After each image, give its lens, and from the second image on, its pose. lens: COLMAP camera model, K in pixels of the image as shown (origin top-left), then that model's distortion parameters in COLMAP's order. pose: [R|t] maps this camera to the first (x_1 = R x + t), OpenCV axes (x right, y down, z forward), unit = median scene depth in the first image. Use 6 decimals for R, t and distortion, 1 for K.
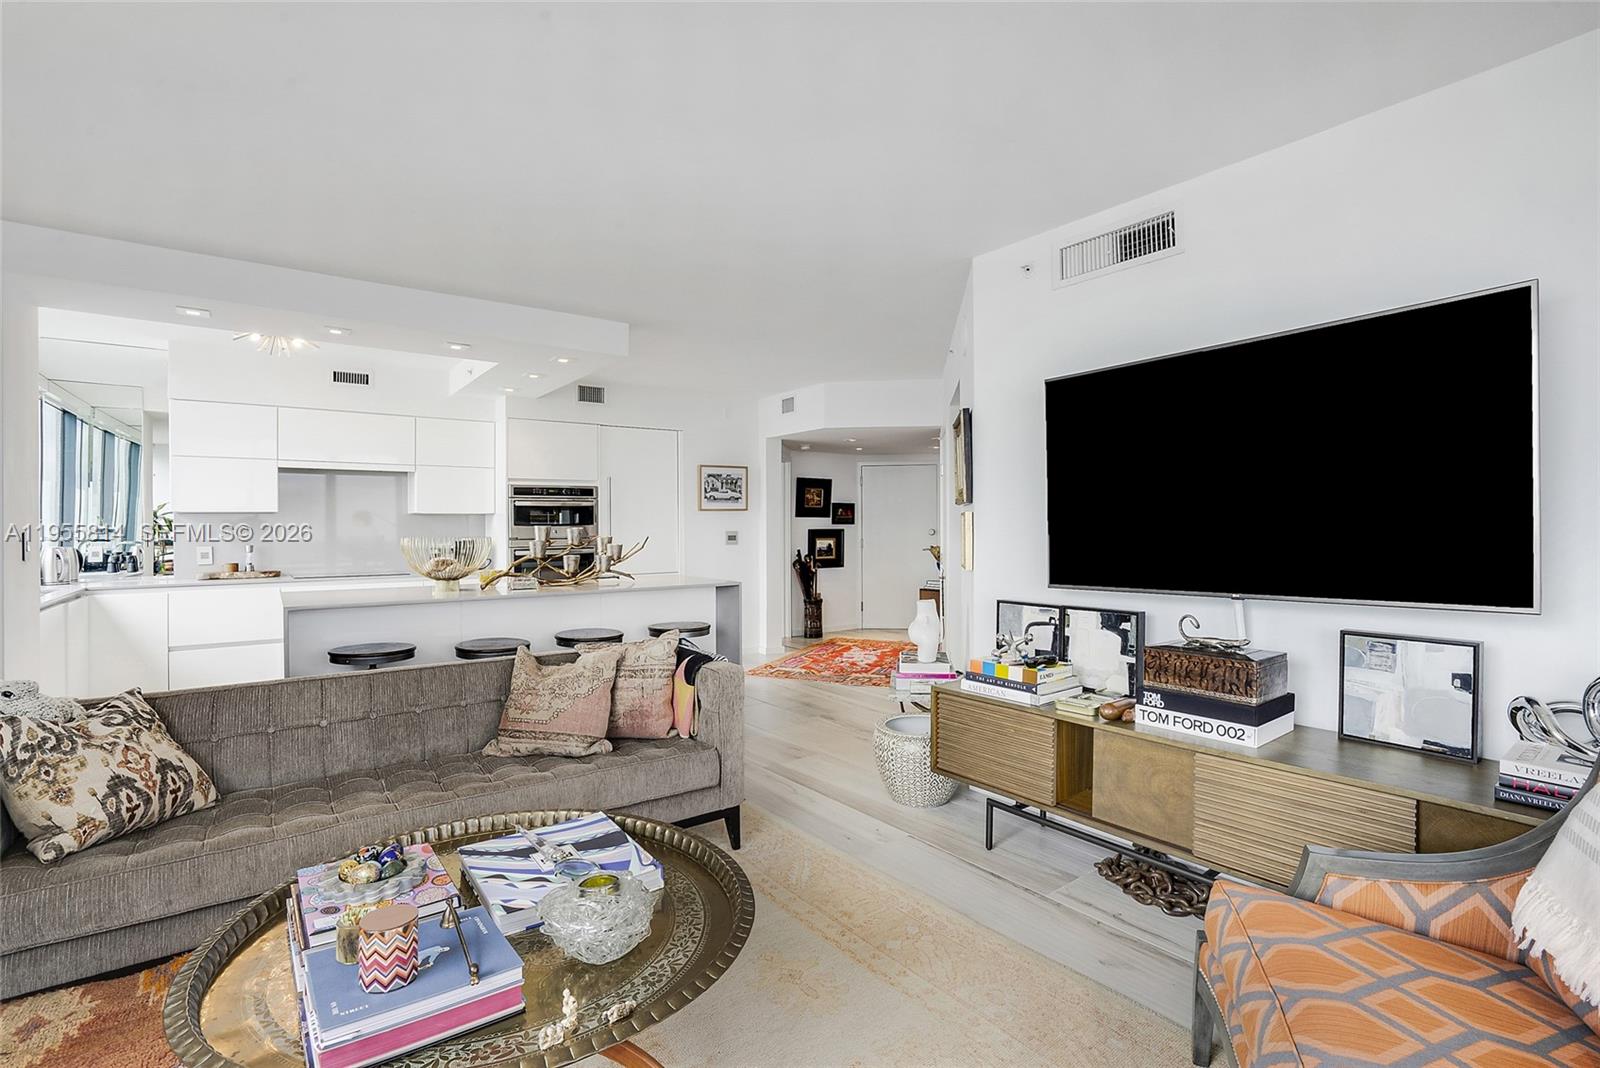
lens RADIAL K [[719.7, 0, 790.3], [0, 719.7, 533.2], [0, 0, 1]] dist [-0.068921, 0.023525]
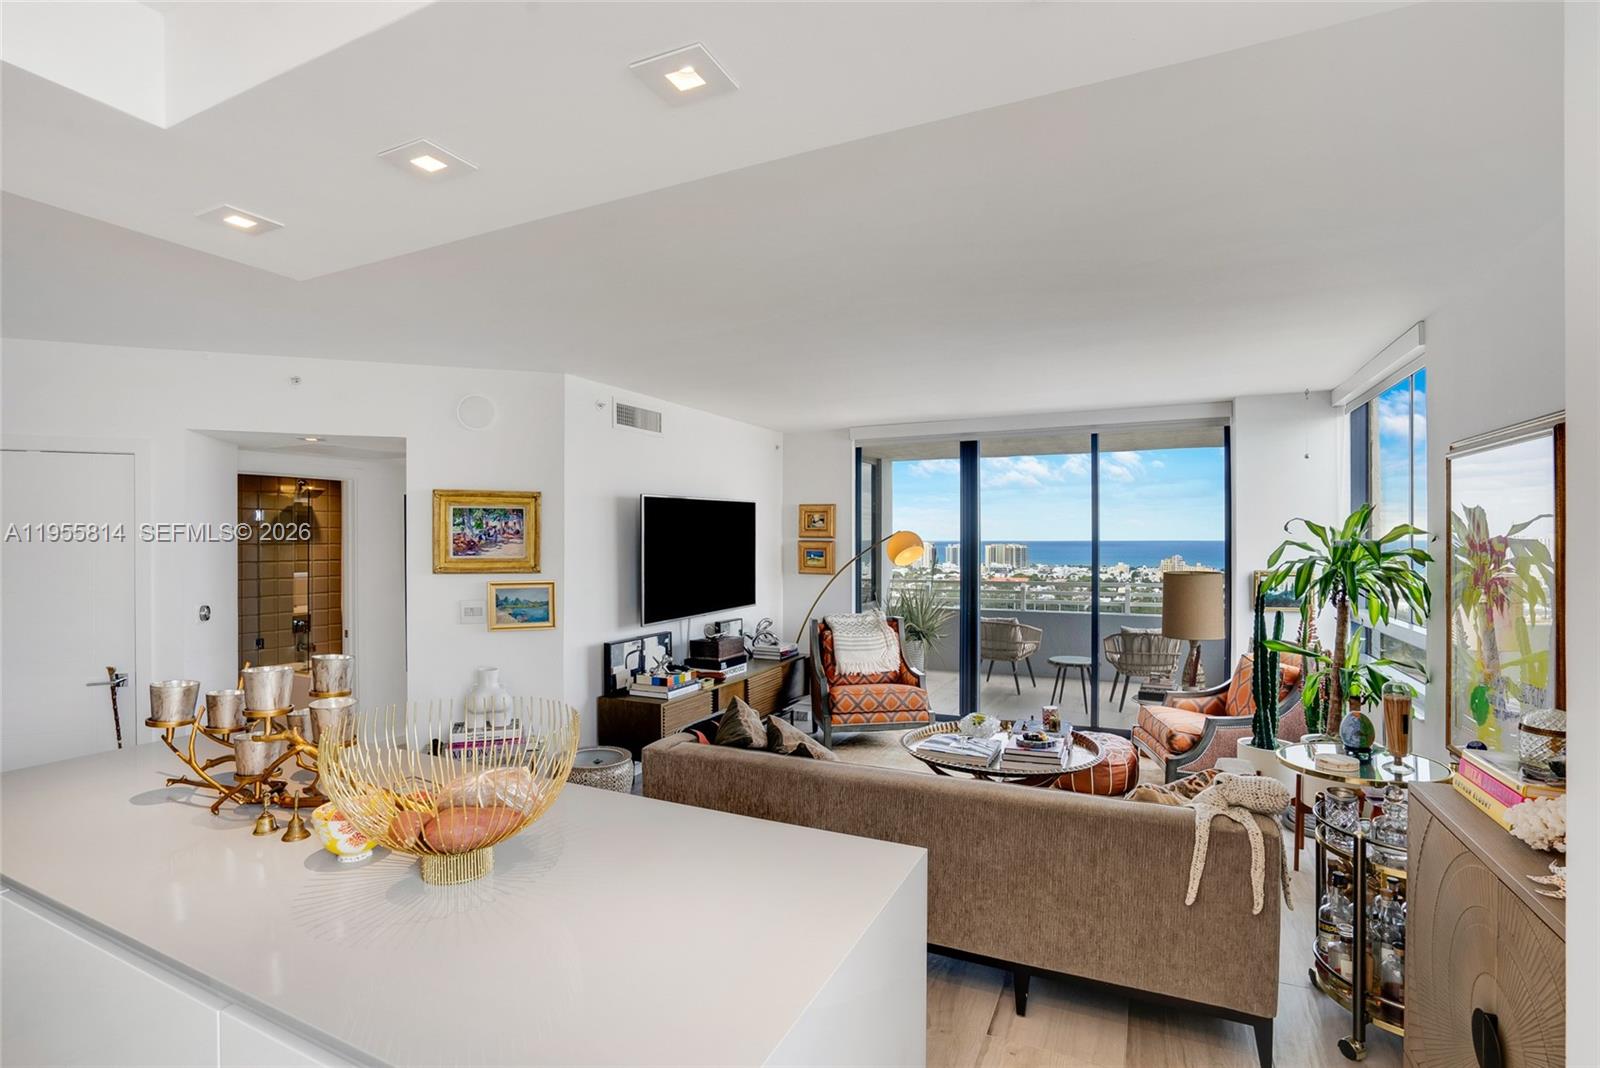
lens RADIAL K [[749.7, 0, 790.3], [0, 749.7, 539.4], [0, 0, 1]] dist [-0.074240, 0.039801]
pose [[-0.465159, 0.002664, 0.885223, -0.570513], [0.006028, 0.999982, 0.000158, -0.052323], [-0.885207, 0.005410, -0.465167, 0.675057]]
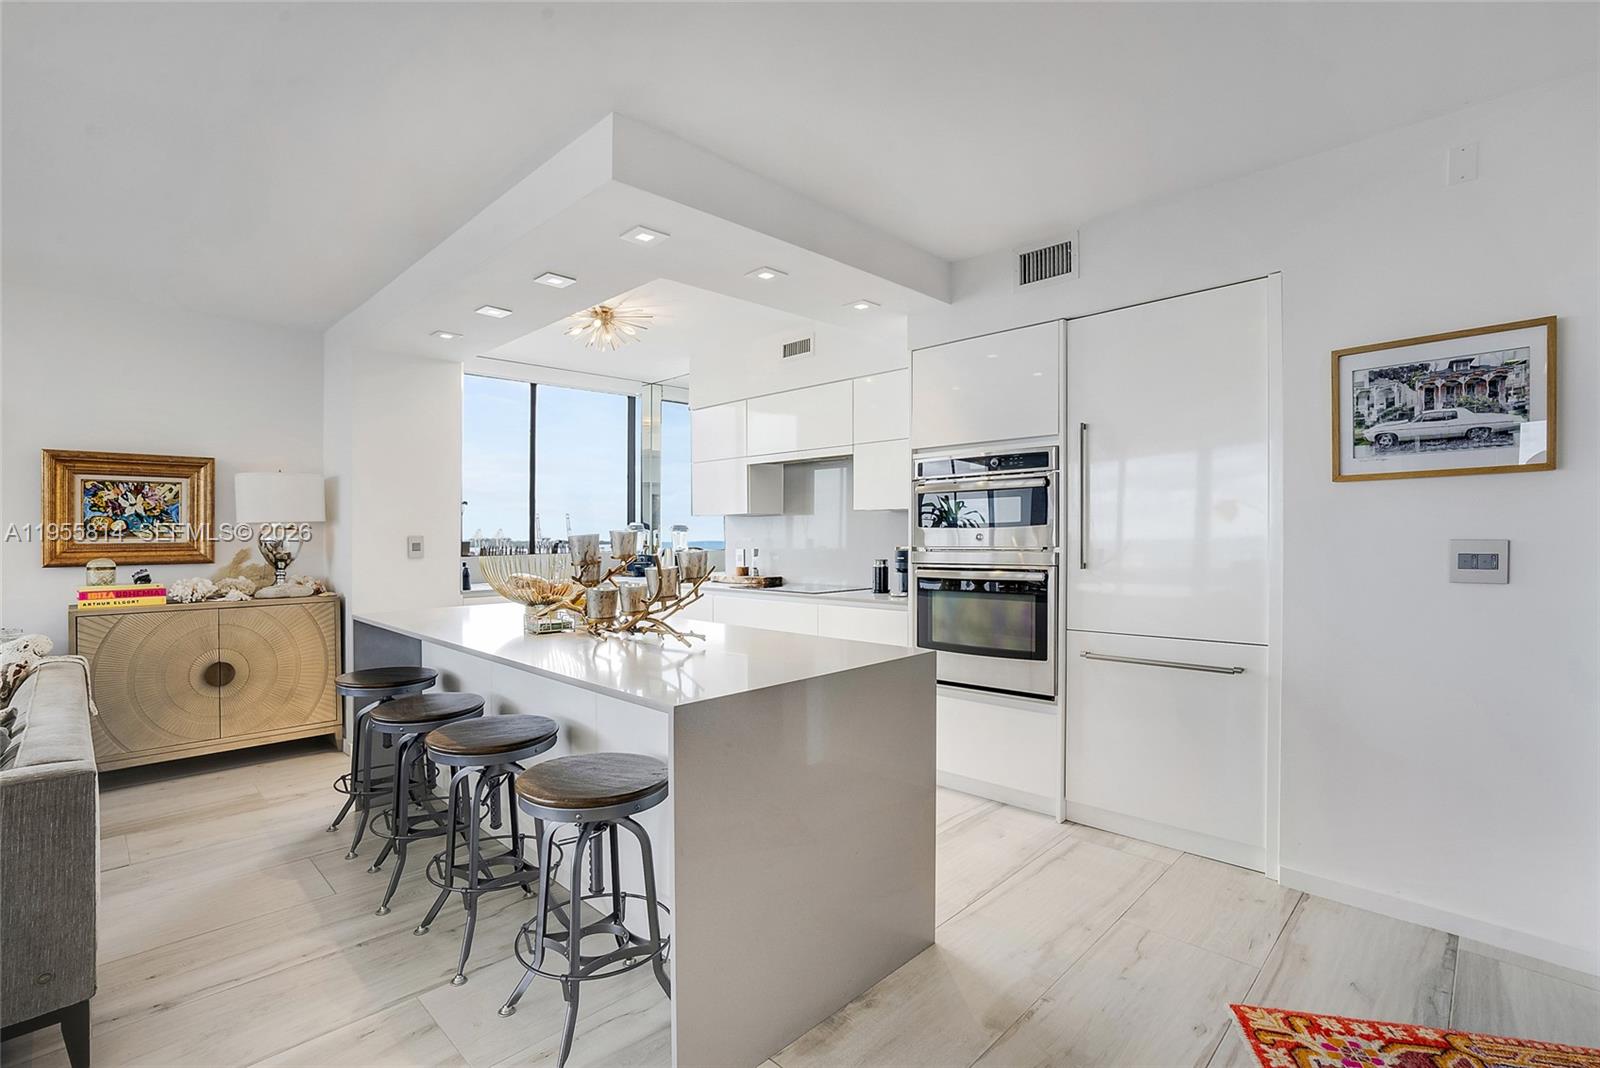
lens RADIAL K [[739.4, 0, 800.5], [0, 739.4, 516.6], [0, 0, 1]] dist [-0.023105, 0.001062]
pose [[0.157150, -0.016361, -0.987439, 0.202860], [-0.002838, 0.999851, -0.017018, -0.007867], [0.987571, 0.005477, 0.157081, 0.754968]]
